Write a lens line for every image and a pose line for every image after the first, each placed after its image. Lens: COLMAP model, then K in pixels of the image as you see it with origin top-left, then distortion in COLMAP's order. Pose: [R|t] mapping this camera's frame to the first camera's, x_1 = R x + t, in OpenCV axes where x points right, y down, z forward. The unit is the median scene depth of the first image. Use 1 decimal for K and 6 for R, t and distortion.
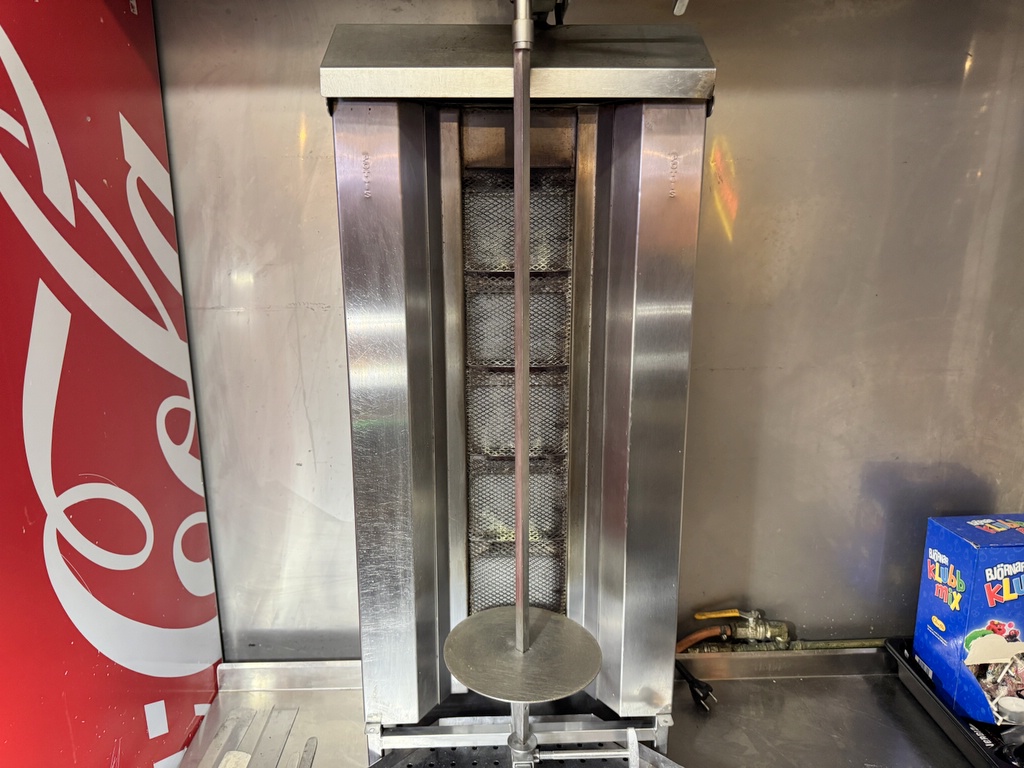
lens RADIAL K [[732.3, 0, 510.1], [0, 732.3, 382.3], [0, 0, 1]] dist [0.029525, -0.047170]
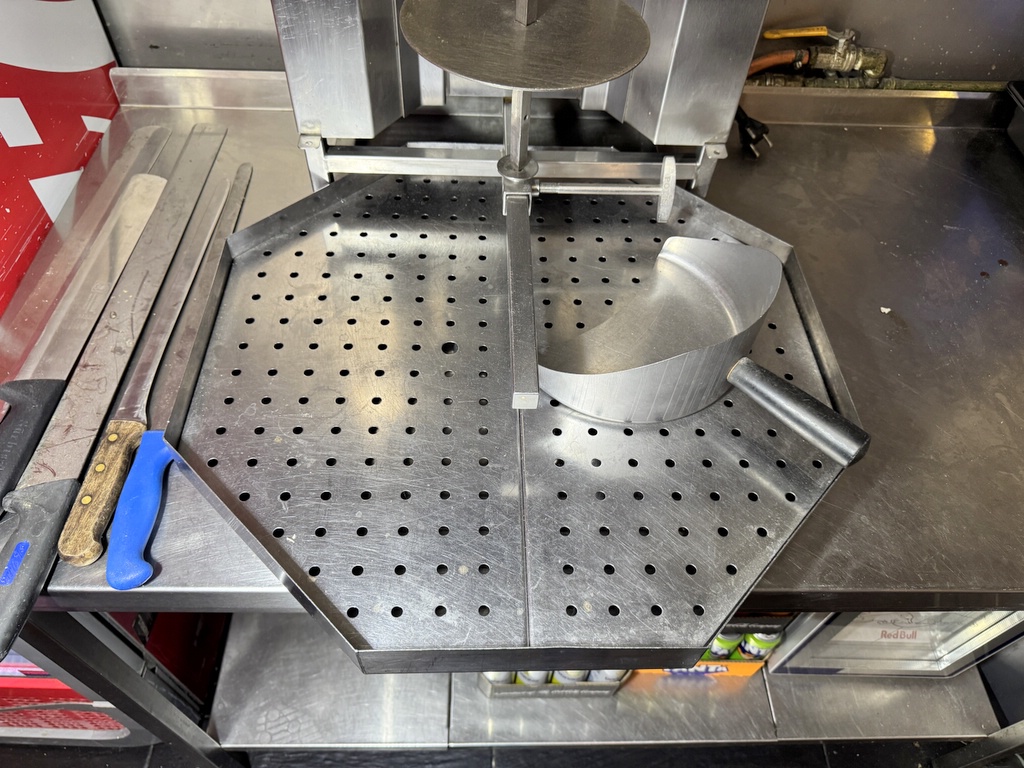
lens RADIAL K [[732.3, 0, 510.1], [0, 732.3, 382.3], [0, 0, 1]] dist [0.029525, -0.047170]
pose [[0.998984, 0.040394, 0.019969, 0.002849], [-0.044157, 0.789305, 0.612411, 0.188690], [0.008976, -0.612671, 0.790287, 0.264871]]
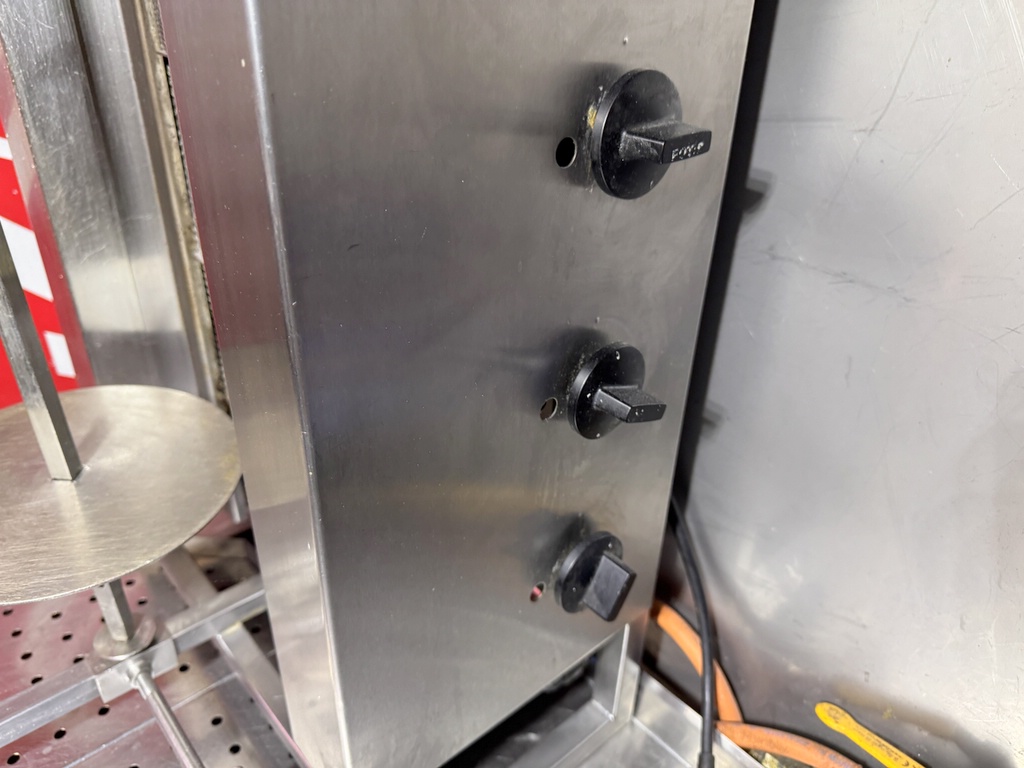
lens RADIAL K [[732.3, 0, 510.1], [0, 732.3, 382.3], [0, 0, 1]] dist [0.029525, -0.047170]
pose [[0.632624, 0.401040, -0.662536, 0.404211], [-0.215444, 0.912846, 0.346838, 0.076356], [0.743889, -0.076679, 0.663890, 0.761503]]
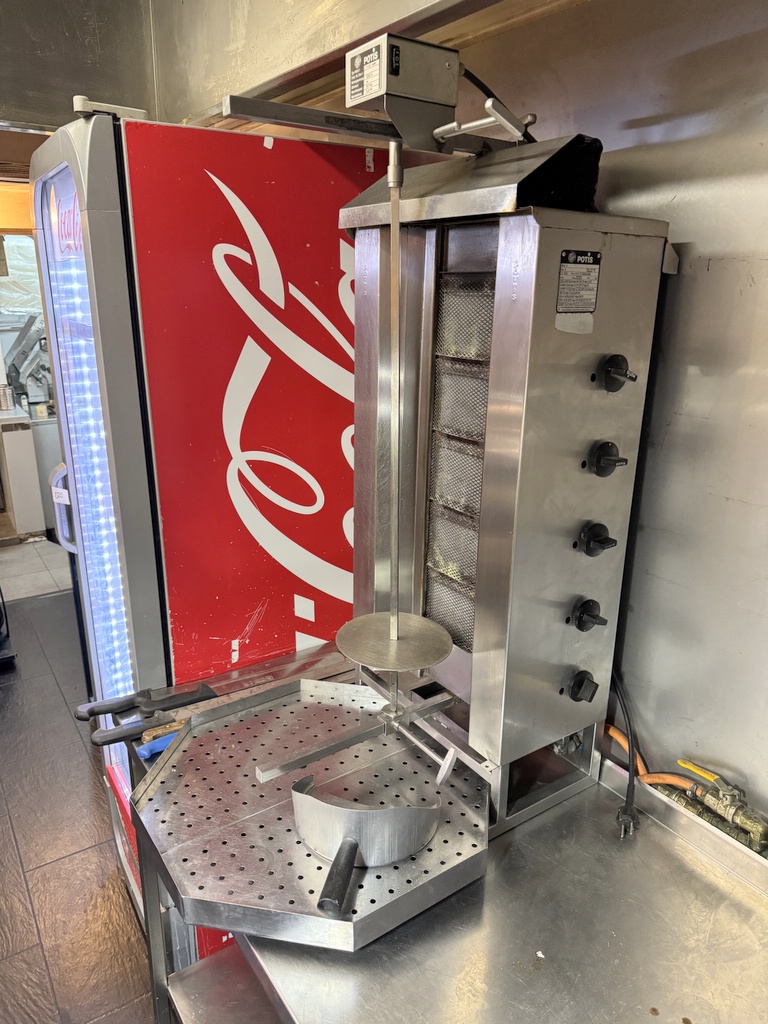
lens RADIAL K [[719.1, 0, 382.4], [0, 719.1, 516.6], [0, 0, 1]] dist [0.079846, -0.143423]
pose [[0.538199, 0.264570, -0.800216, 0.843310], [-0.215834, 0.961057, 0.172585, -0.063561], [0.814713, 0.079829, 0.574343, 0.174603]]
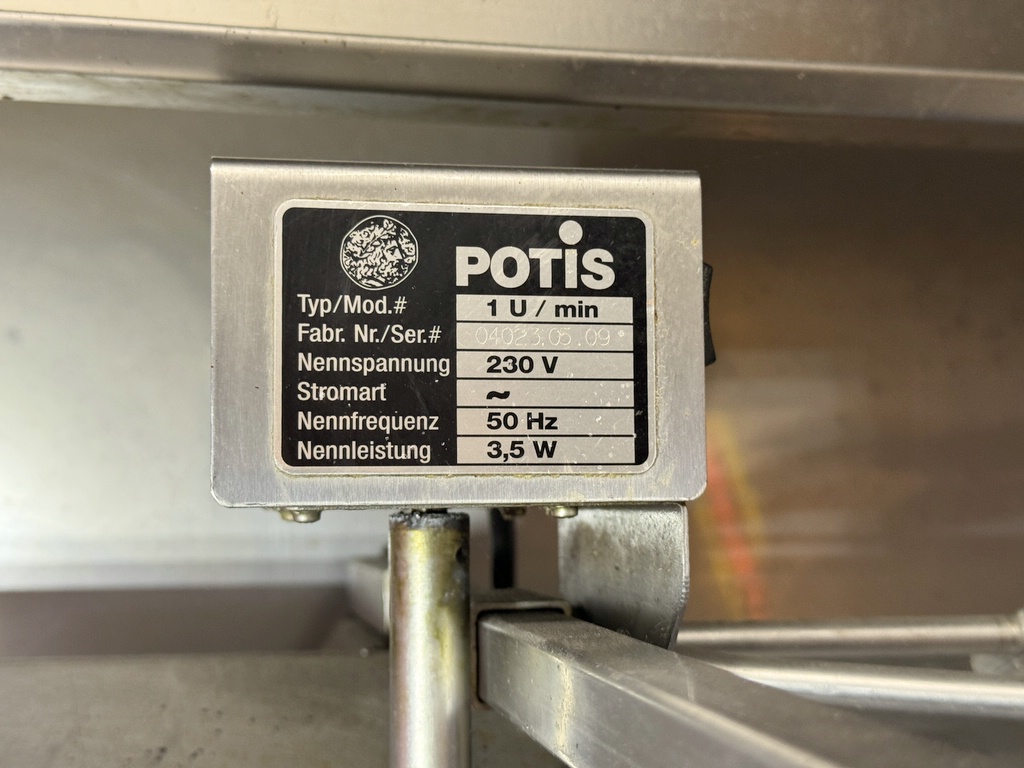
lens RADIAL K [[1475.9, 0, 511.5], [0, 1475.9, 378.0], [0, 0, 1]] dist [0.031971, 0.070350]
pose [[0.985402, 0.010080, 0.169945, -0.024738], [0.044114, 0.949032, -0.312076, -0.323850], [-0.164428, 0.315017, 0.934734, 0.361154]]
